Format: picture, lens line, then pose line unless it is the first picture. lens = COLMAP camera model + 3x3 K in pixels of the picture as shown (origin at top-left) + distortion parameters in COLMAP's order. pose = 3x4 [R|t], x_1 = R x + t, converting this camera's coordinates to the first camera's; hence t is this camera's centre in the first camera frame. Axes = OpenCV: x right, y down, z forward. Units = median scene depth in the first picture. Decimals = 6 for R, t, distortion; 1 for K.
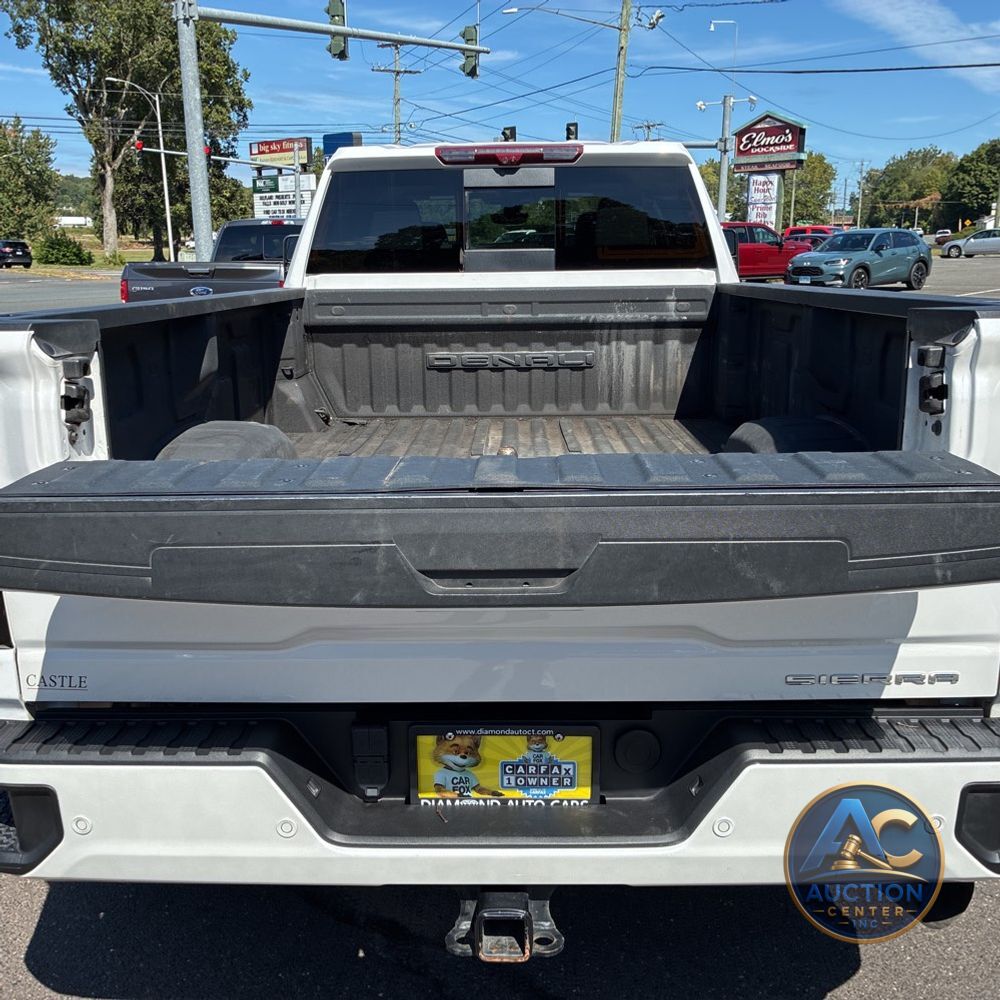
lens RADIAL K [[1028.9, 0, 493.0], [0, 1028.9, 502.0], [0, 0, 1]] dist [0.017772, 0.000000]
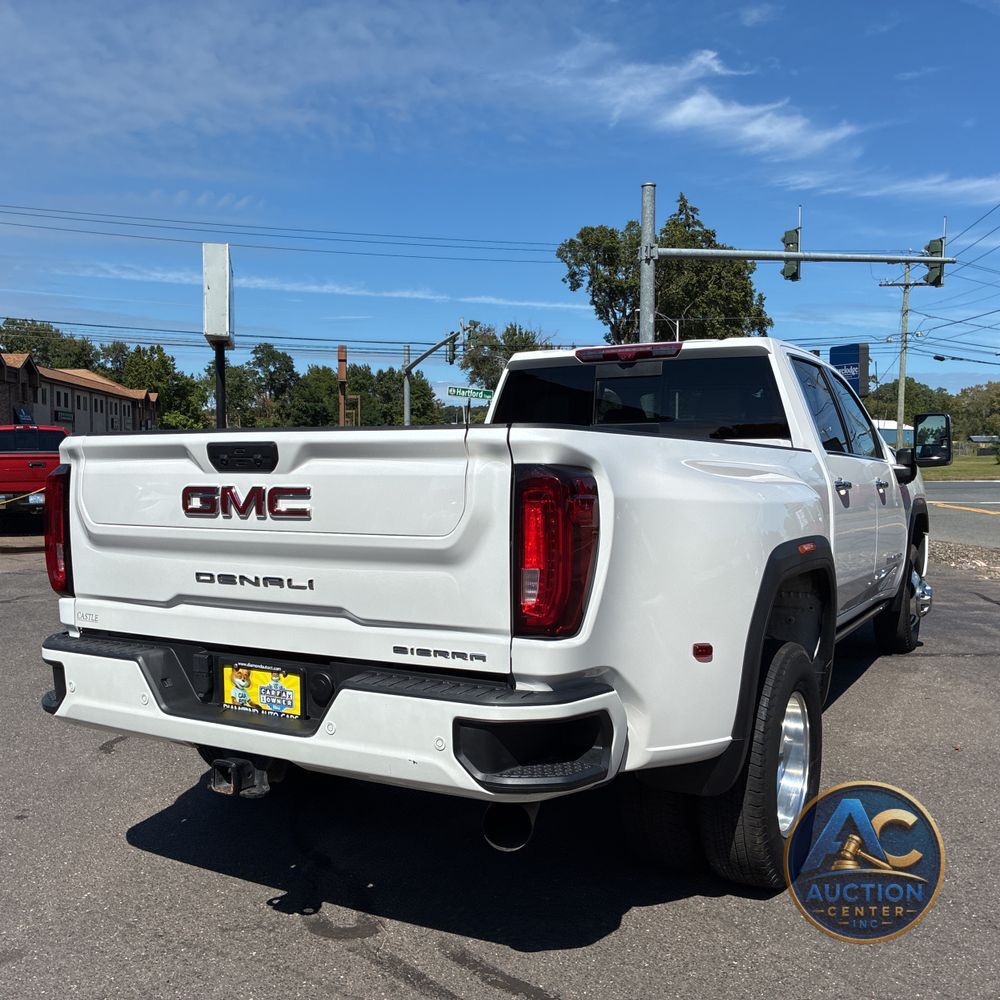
lens RADIAL K [[1028.9, 0, 499.1], [0, 1028.9, 505.1], [0, 0, 1]] dist [0.017772, 0.000000]
pose [[0.879785, 0.030223, -0.474411, 0.484923], [-0.121524, 0.979115, -0.162987, 0.078653], [0.459577, 0.201046, 0.865084, -0.150357]]
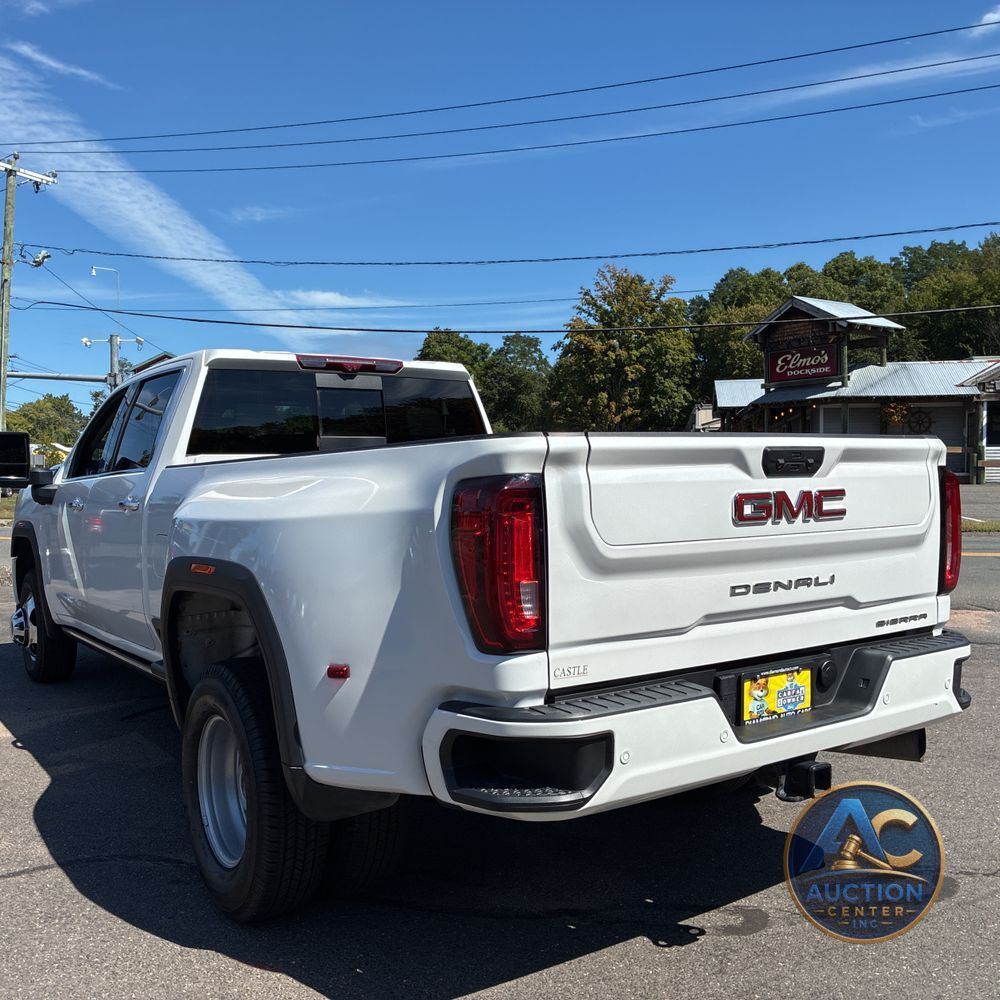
lens RADIAL K [[1028.9, 0, 504.4], [0, 1028.9, 503.4], [0, 0, 1]] dist [0.017772, 0.000000]
pose [[0.808605, -0.016772, 0.588112, -0.567138], [0.145803, 0.974126, -0.172686, 0.074431], [-0.569999, 0.225383, 0.790129, -0.068794]]
